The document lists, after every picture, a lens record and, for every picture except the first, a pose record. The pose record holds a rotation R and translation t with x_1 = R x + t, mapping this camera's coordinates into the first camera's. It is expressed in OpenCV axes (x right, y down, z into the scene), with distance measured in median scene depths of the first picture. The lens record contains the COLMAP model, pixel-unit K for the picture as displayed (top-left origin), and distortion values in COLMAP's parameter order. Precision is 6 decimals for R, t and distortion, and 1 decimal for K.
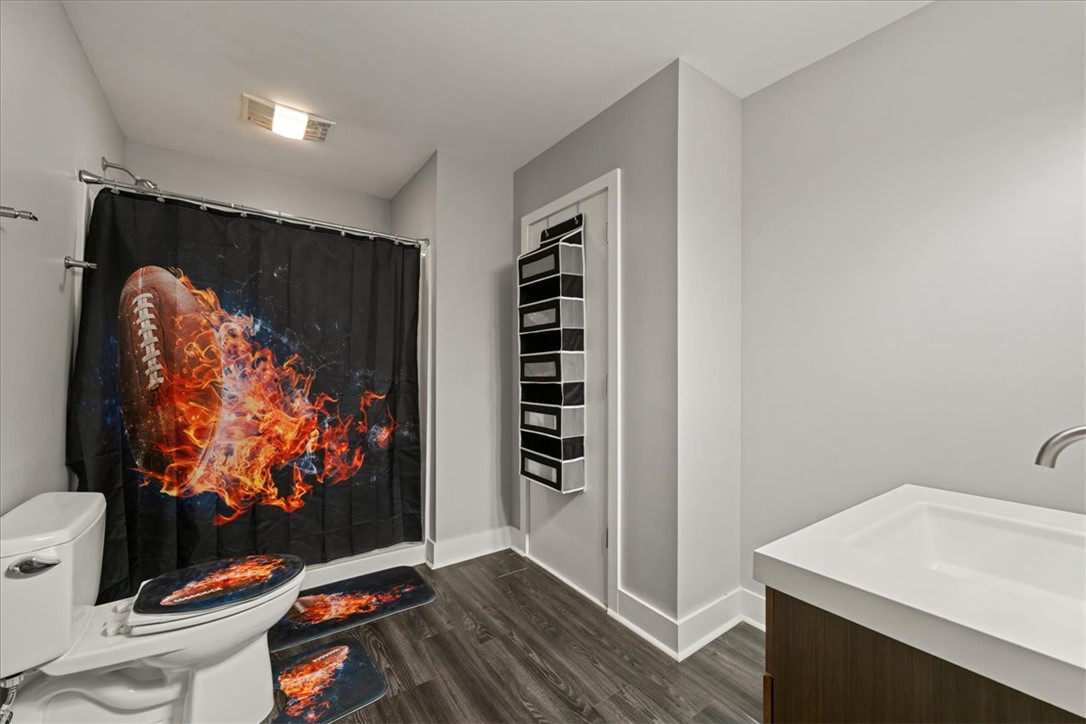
lens RADIAL K [[435.2, 0, 544.4], [0, 435.2, 360.5], [0, 0, 1]] dist [0.000232, -0.000113]
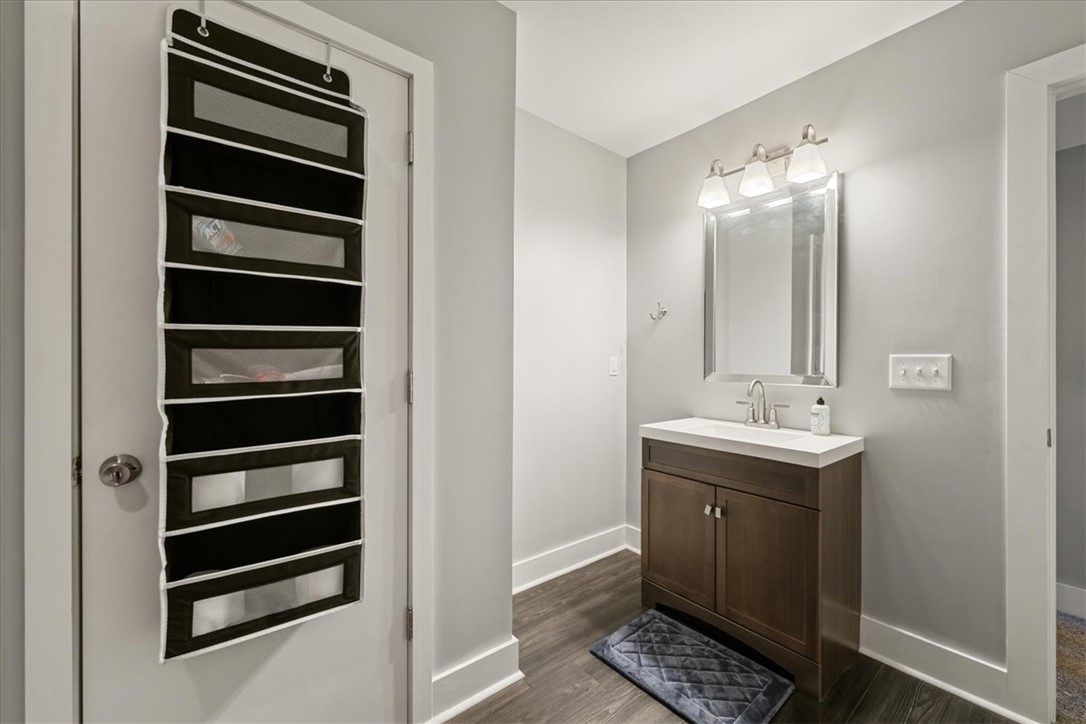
lens RADIAL K [[435.2, 0, 543.4], [0, 435.2, 360.4], [0, 0, 1]] dist [0.000232, -0.000113]
pose [[-0.065375, -0.004864, 0.997849, -0.462761], [-0.015754, 0.999869, 0.003842, 0.010790], [-0.997736, -0.015469, -0.065443, 0.776988]]
